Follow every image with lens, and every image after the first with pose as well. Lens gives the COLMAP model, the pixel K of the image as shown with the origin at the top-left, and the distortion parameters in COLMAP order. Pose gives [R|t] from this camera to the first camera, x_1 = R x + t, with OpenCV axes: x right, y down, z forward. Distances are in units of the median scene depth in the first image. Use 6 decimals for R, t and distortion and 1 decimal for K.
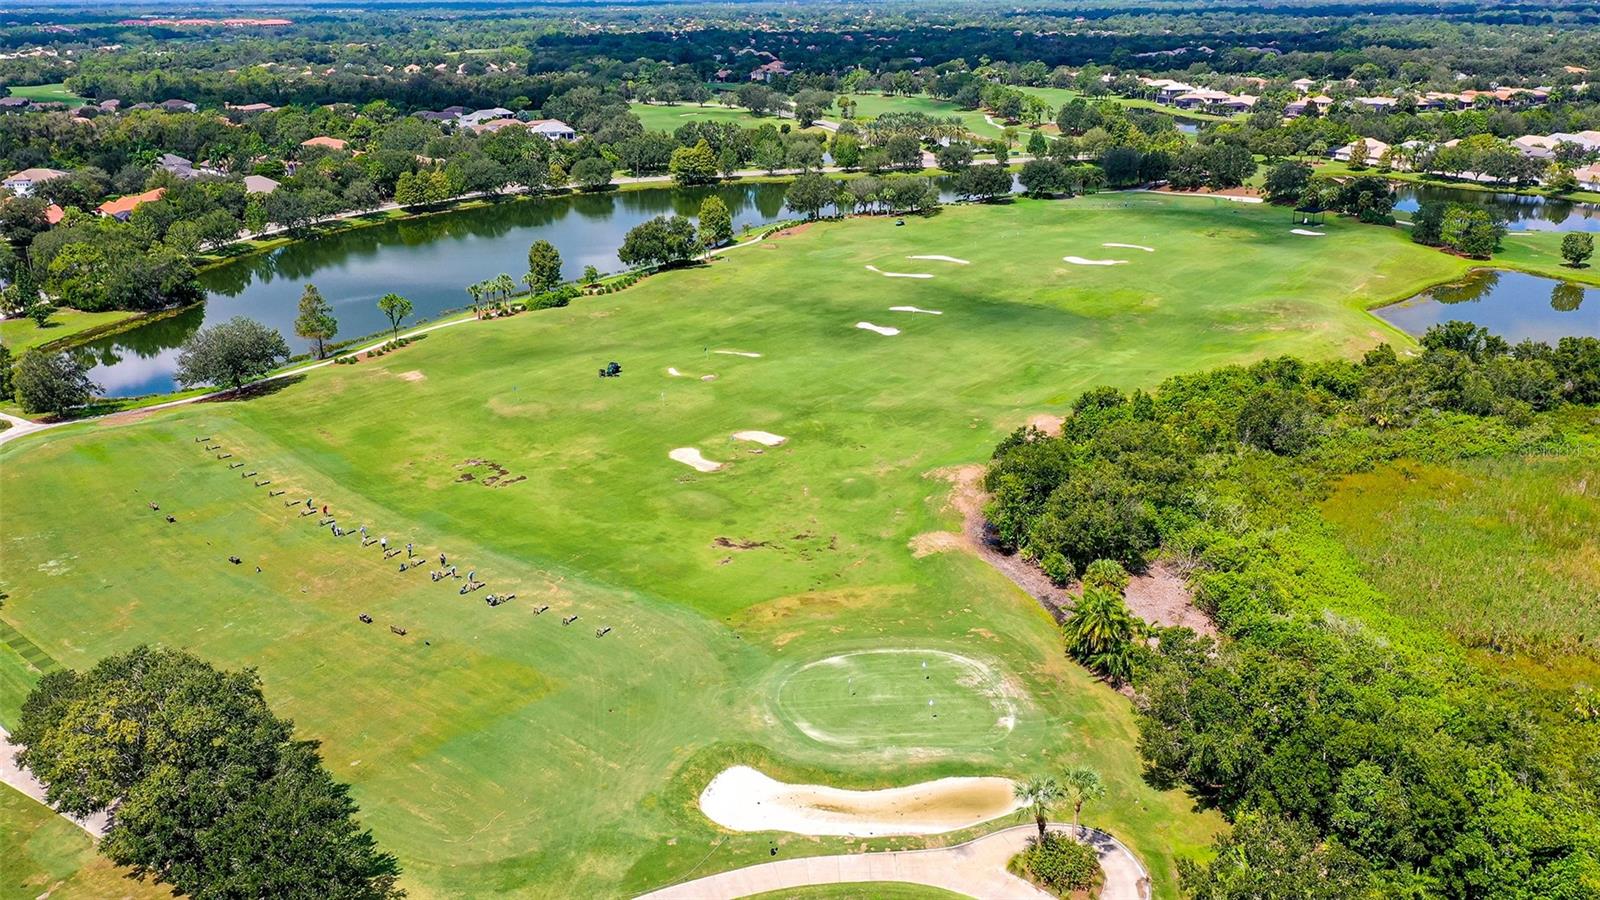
lens RADIAL K [[1271.4, 0, 800.6], [0, 1271.4, 451.1], [0, 0, 1]] dist [0.005319, 0.000858]
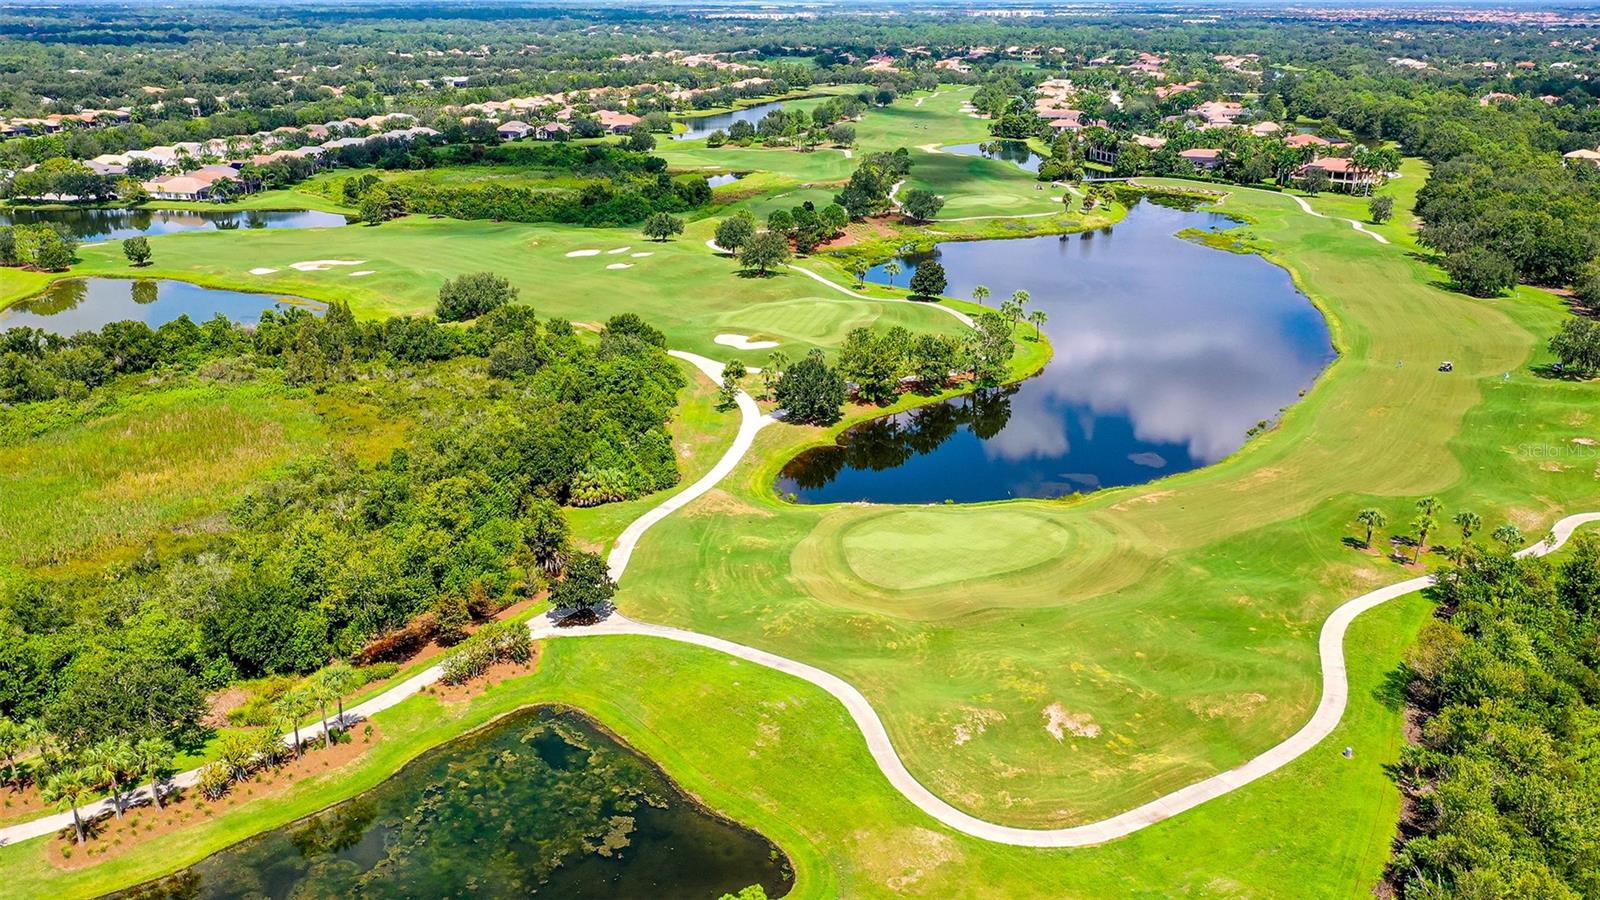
lens RADIAL K [[1271.4, 0, 801.6], [0, 1271.4, 446.7], [0, 0, 1]] dist [0.005319, 0.000858]
pose [[0.577837, -0.259509, 0.773795, 0.002834], [0.270439, 0.955420, 0.118469, 0.028904], [-0.770043, 0.140808, 0.622259, -0.128070]]
